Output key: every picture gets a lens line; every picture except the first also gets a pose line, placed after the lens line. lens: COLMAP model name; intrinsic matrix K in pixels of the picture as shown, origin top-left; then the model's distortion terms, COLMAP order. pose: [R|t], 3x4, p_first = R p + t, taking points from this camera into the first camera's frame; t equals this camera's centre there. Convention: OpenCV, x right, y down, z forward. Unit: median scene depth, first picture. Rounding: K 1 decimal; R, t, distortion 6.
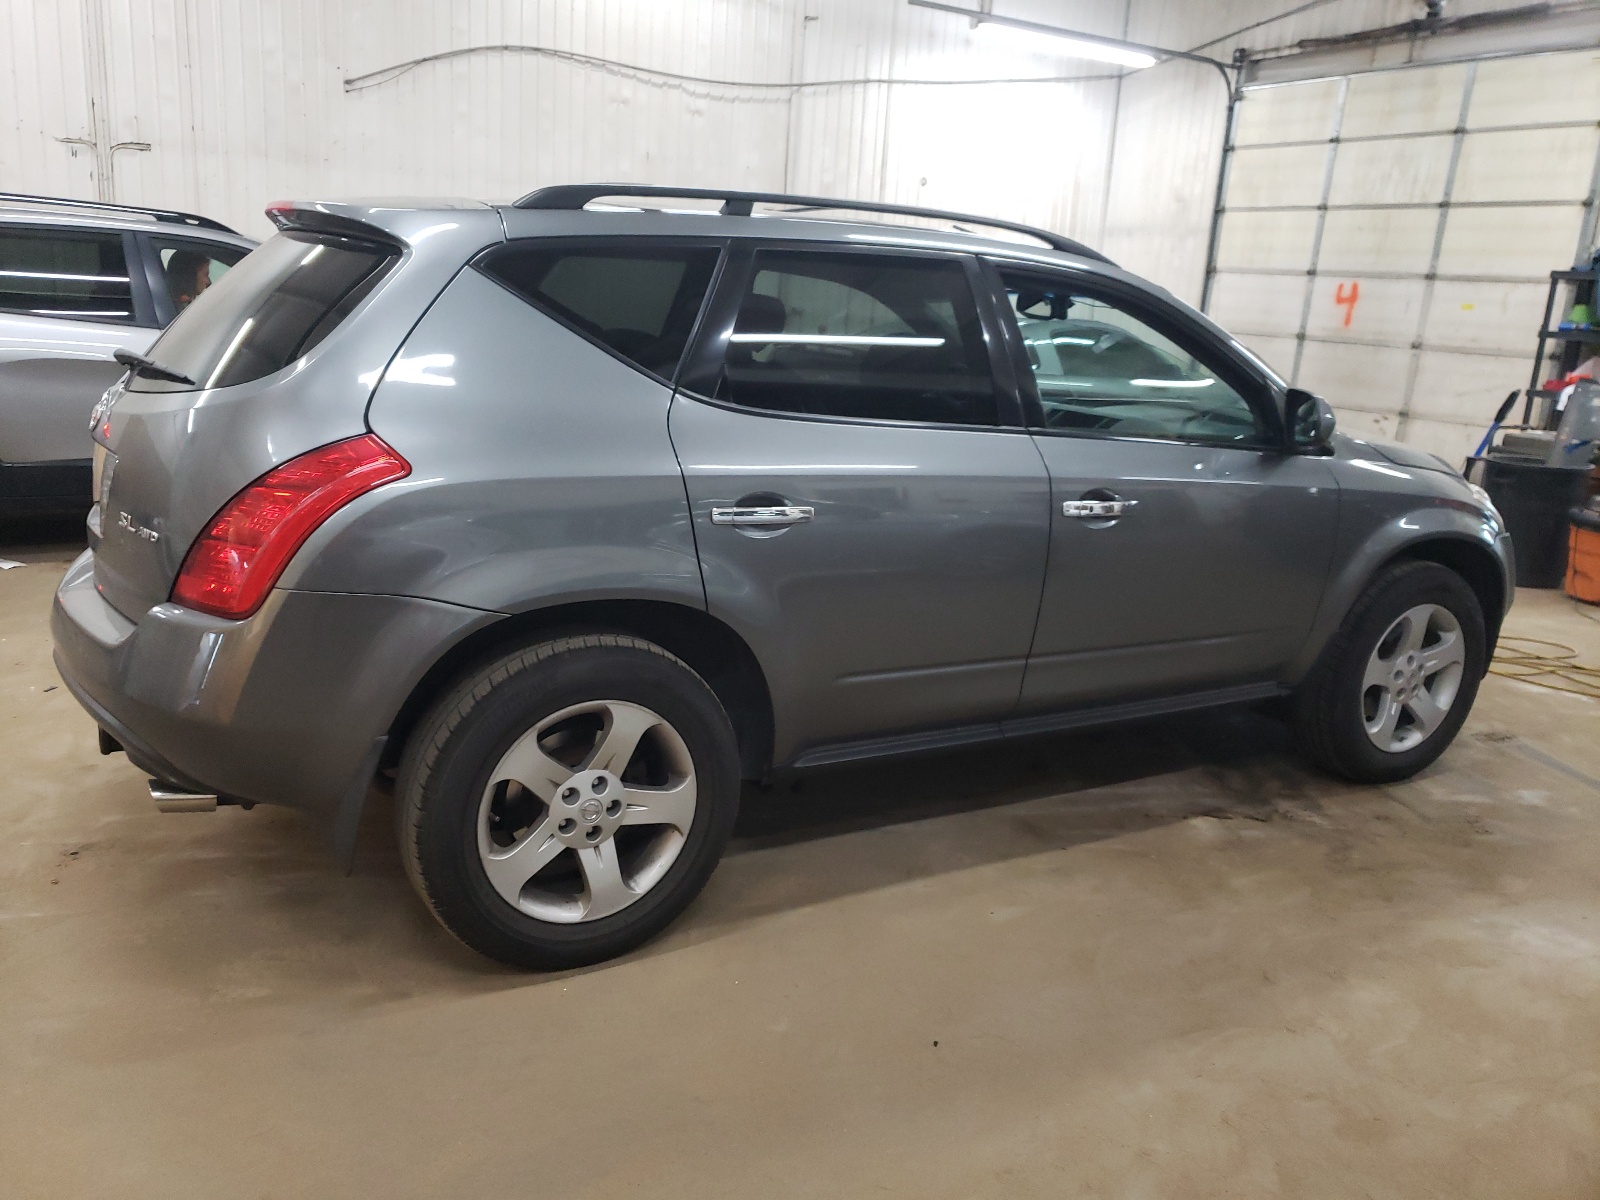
lens RADIAL K [[1212.0, 0, 784.6], [0, 1212.0, 599.2], [0, 0, 1]] dist [0.007417, 0.011743]
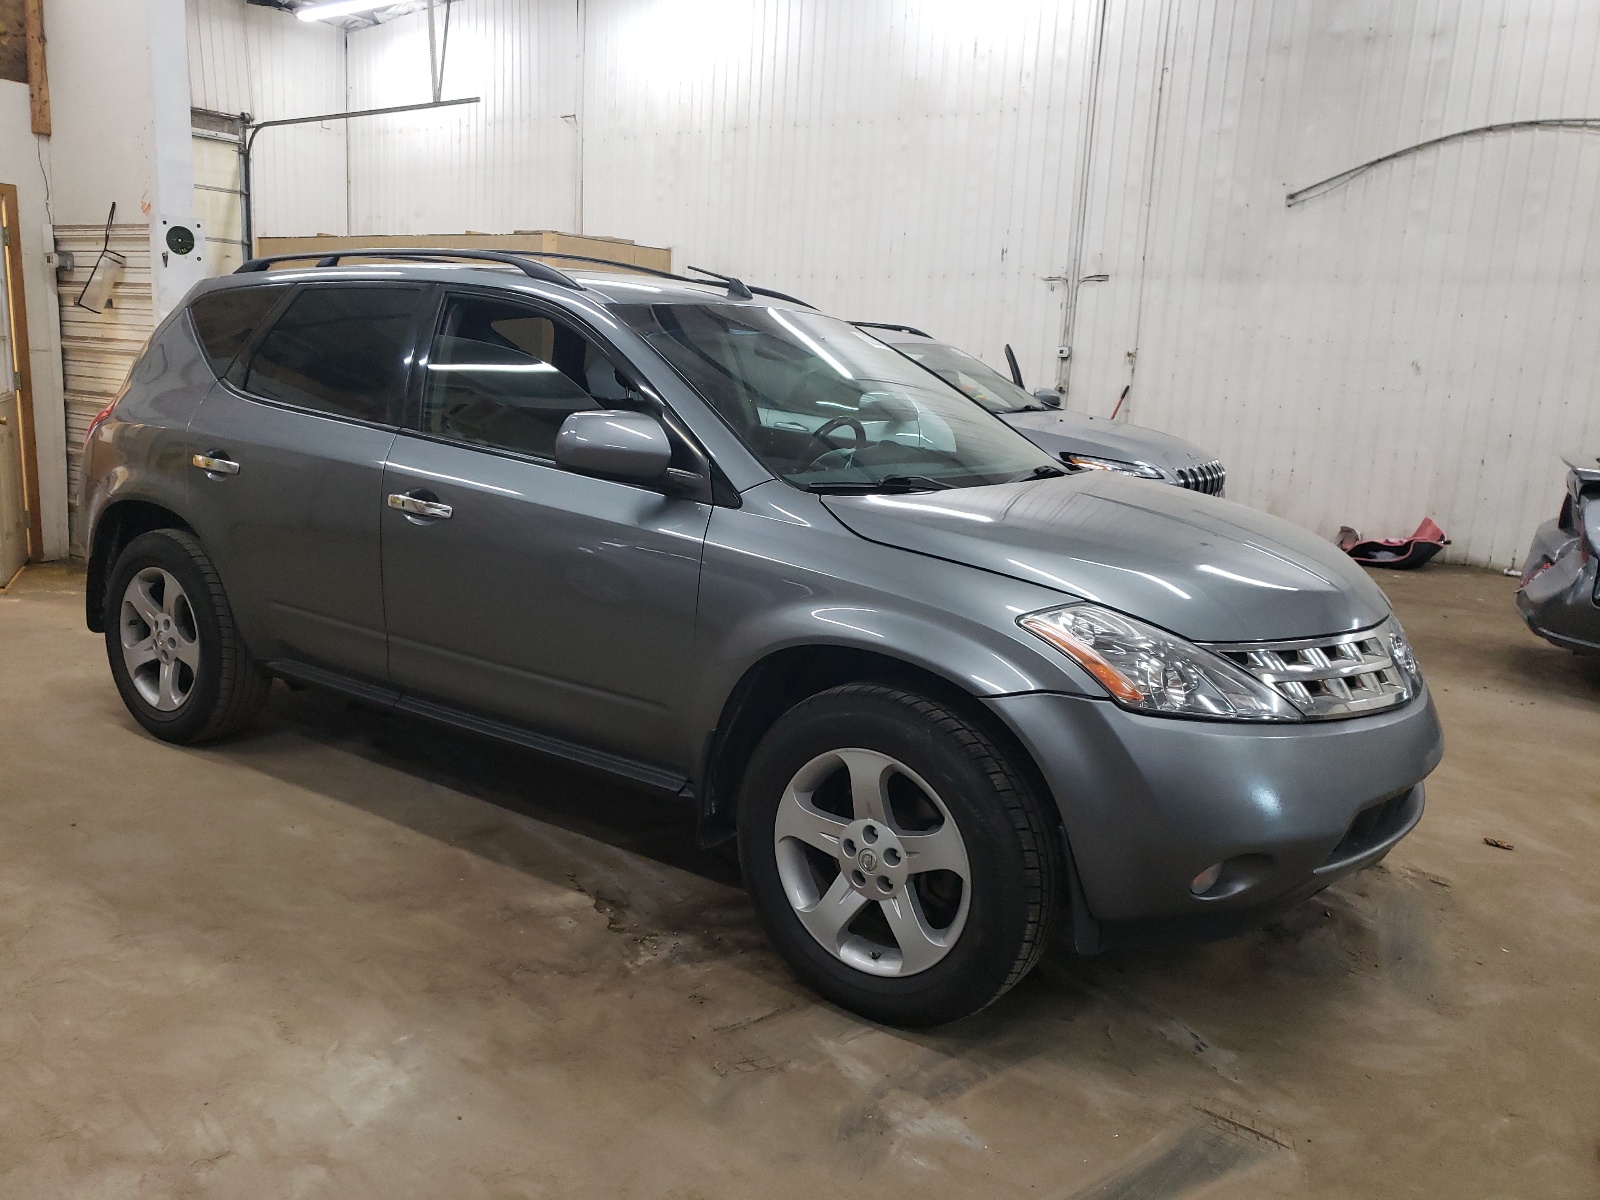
lens RADIAL K [[1238.8, 0, 790.5], [0, 1238.8, 597.7], [0, 0, 1]] dist [0.009284, 0.007944]
pose [[0.442493, 0.138966, -0.885939, 1.162718], [-0.244951, 0.969082, 0.029664, -0.092332], [0.862670, 0.203886, 0.462852, 0.660409]]
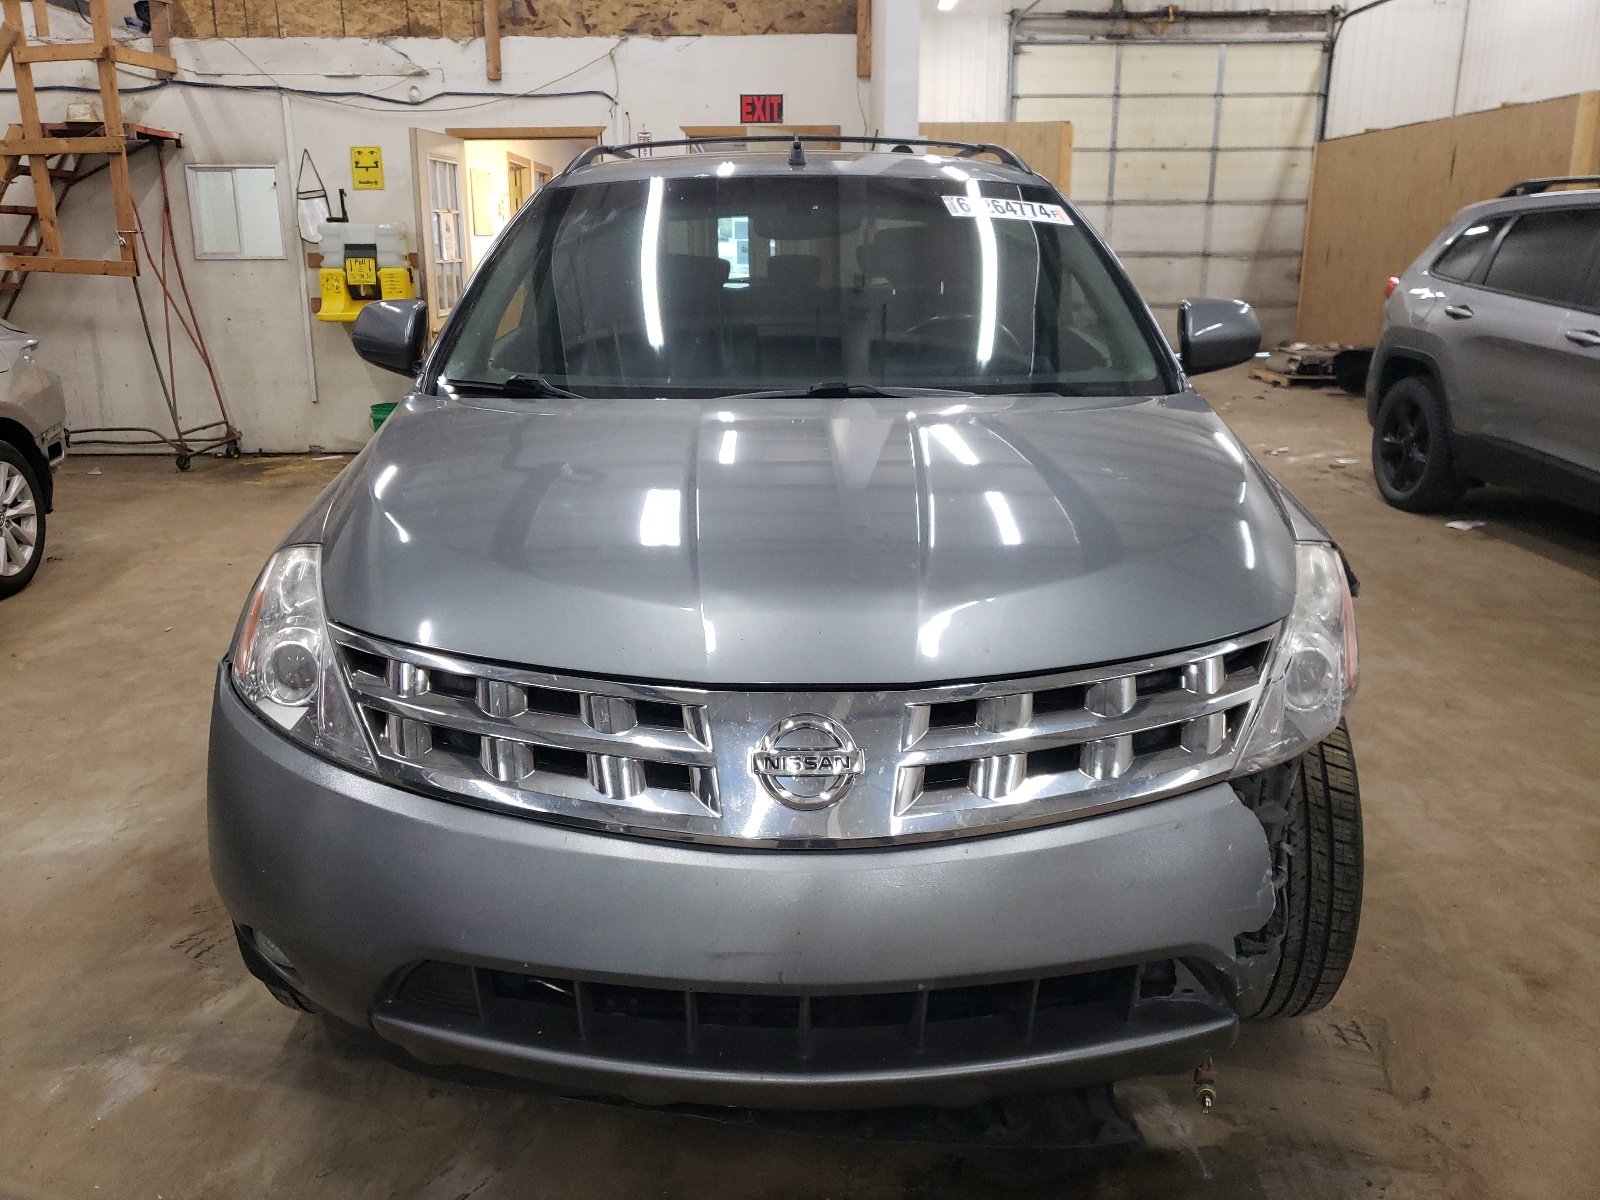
lens RADIAL K [[1238.8, 0, 790.5], [0, 1238.8, 597.7], [0, 0, 1]] dist [0.009284, 0.007944]
pose [[-0.482657, 0.188470, -0.855290, 0.973973], [-0.237847, 0.911662, 0.335114, -0.306093], [0.842894, 0.365173, -0.395193, 1.494923]]
